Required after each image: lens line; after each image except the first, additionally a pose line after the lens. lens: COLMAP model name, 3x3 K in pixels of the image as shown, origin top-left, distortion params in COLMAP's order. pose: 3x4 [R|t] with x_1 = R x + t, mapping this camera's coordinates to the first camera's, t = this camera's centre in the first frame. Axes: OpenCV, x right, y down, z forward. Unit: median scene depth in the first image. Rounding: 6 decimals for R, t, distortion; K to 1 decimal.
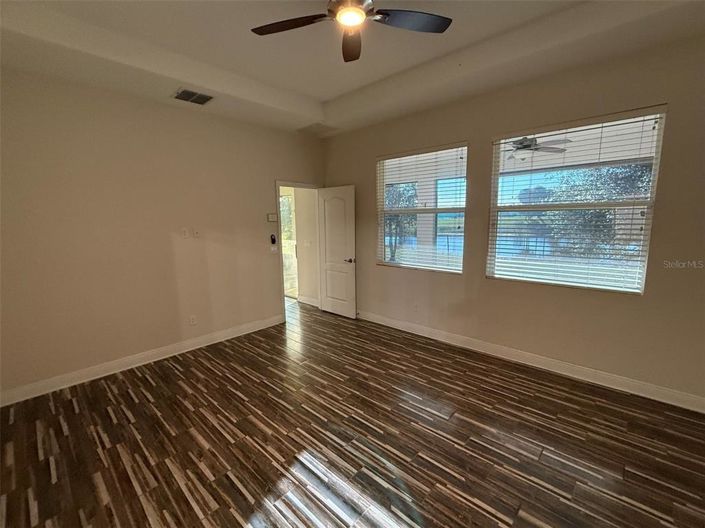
lens RADIAL K [[307.4, 0, 353.1], [0, 307.4, 263.9], [0, 0, 1]] dist [0.004691, -0.000804]
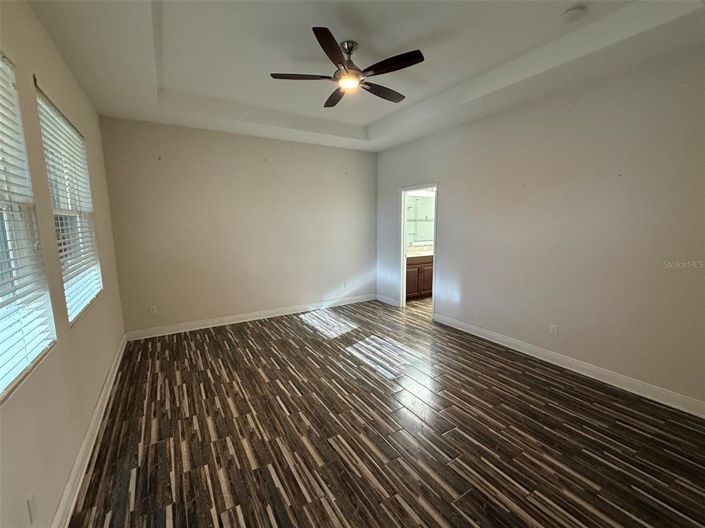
lens RADIAL K [[307.4, 0, 350.8], [0, 307.4, 264.5], [0, 0, 1]] dist [0.004691, -0.000804]
pose [[-0.958965, -0.018481, 0.282921, -0.298260], [0.062364, 0.959685, 0.274071, -0.254165], [-0.276581, 0.280469, -0.919152, 1.751422]]
